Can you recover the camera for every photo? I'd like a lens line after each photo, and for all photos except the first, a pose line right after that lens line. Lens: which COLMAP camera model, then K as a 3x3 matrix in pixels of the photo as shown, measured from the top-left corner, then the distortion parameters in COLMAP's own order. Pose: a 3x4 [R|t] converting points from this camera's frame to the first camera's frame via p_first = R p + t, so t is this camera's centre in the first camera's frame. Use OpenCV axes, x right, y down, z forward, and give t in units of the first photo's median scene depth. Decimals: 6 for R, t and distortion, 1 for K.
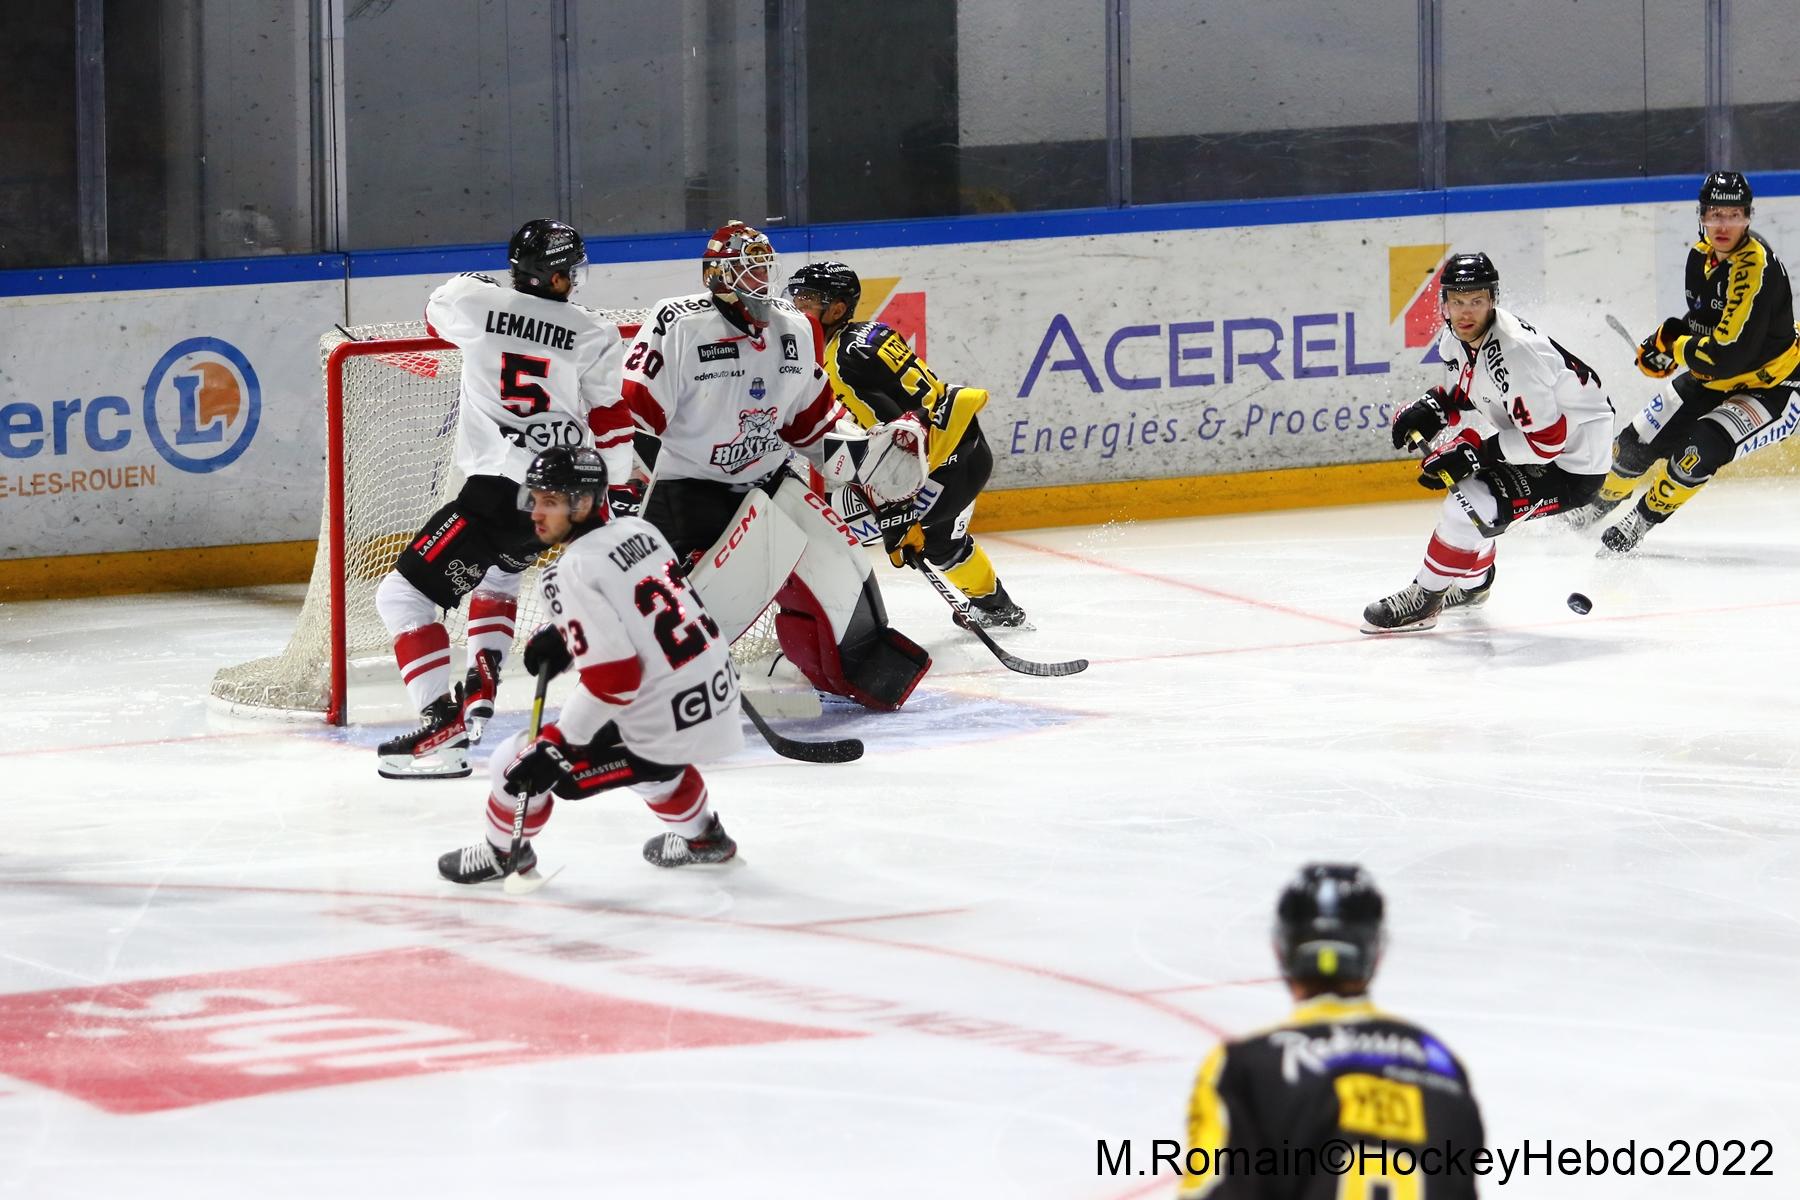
lens RADIAL K [[11463.8, 0, 898.8], [0, 11463.8, 599.2], [0, 0, 1]] dist [0.462669, -1.168996]
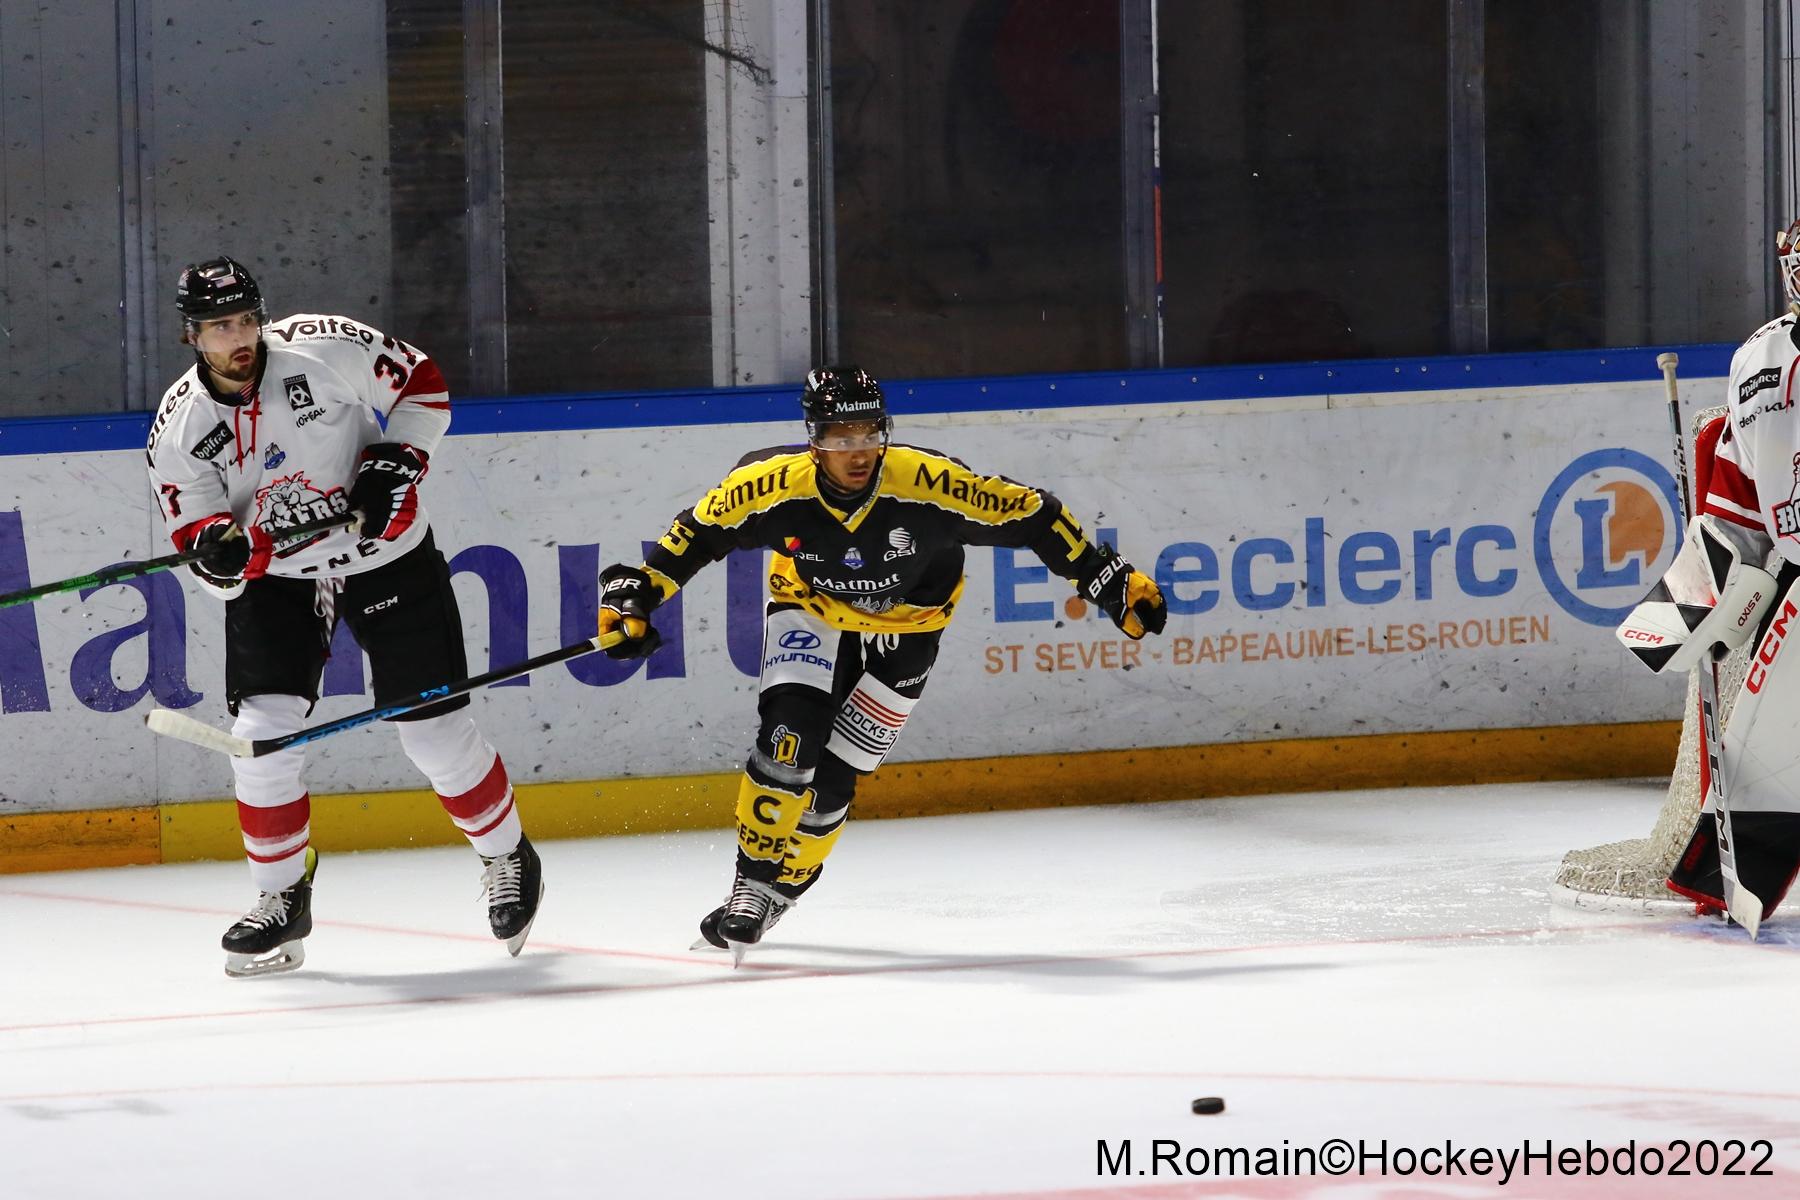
lens RADIAL K [[10960.0, 0, 903.8], [0, 10960.0, 597.6], [0, 0, 1]] dist [0.000349, 39.576935]
pose [[0.997179, 0.005240, -0.074879, -0.055300], [-0.005200, 0.999986, 0.000722, -0.013738], [0.074881, -0.000331, 0.997192, 0.280619]]
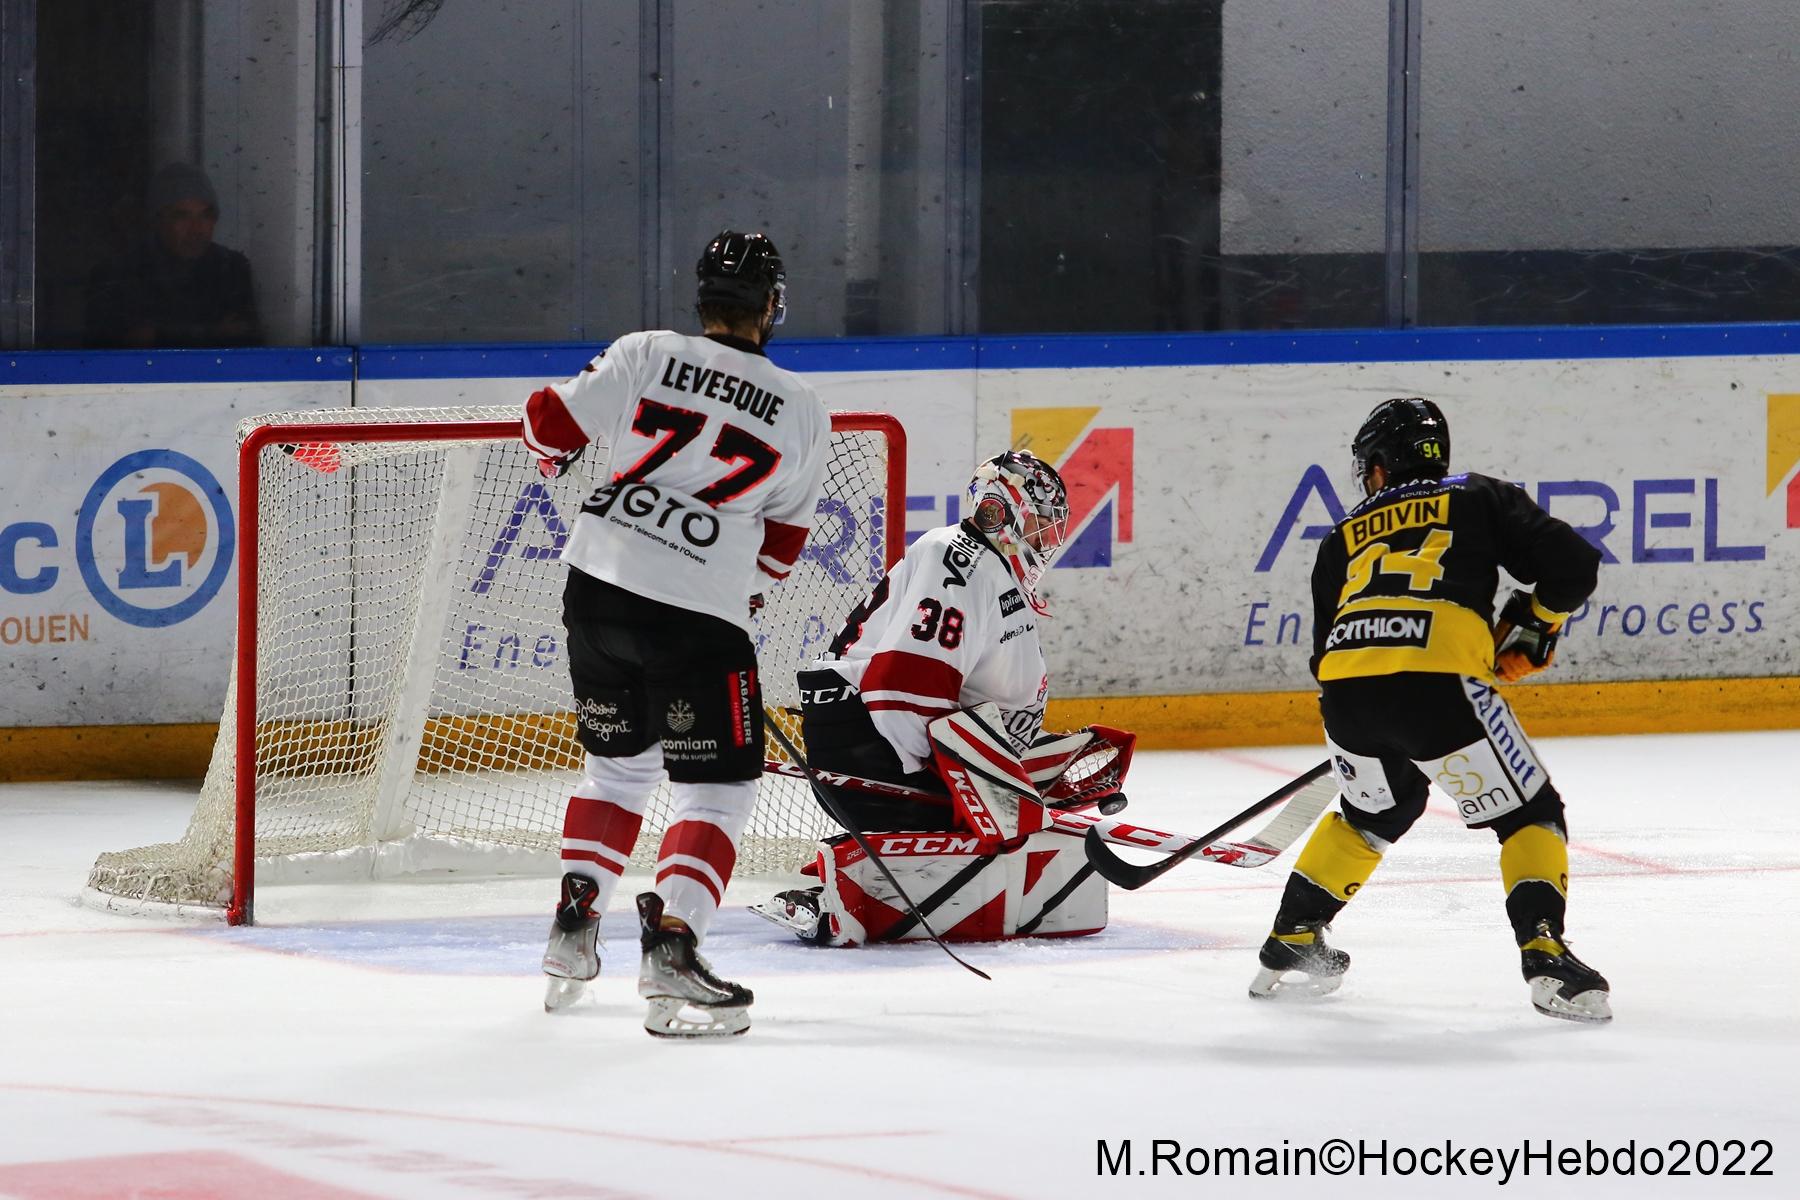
lens RADIAL K [[12143.3, 0, 978.8], [0, 12143.3, 640.3], [0, 0, 1]] dist [0.132896, 51.151042]
pose [[0.998010, 0.031688, 0.054521, -0.052022], [-0.032007, 0.999475, 0.004998, -0.016595], [-0.054334, -0.006734, 0.998500, 0.197582]]
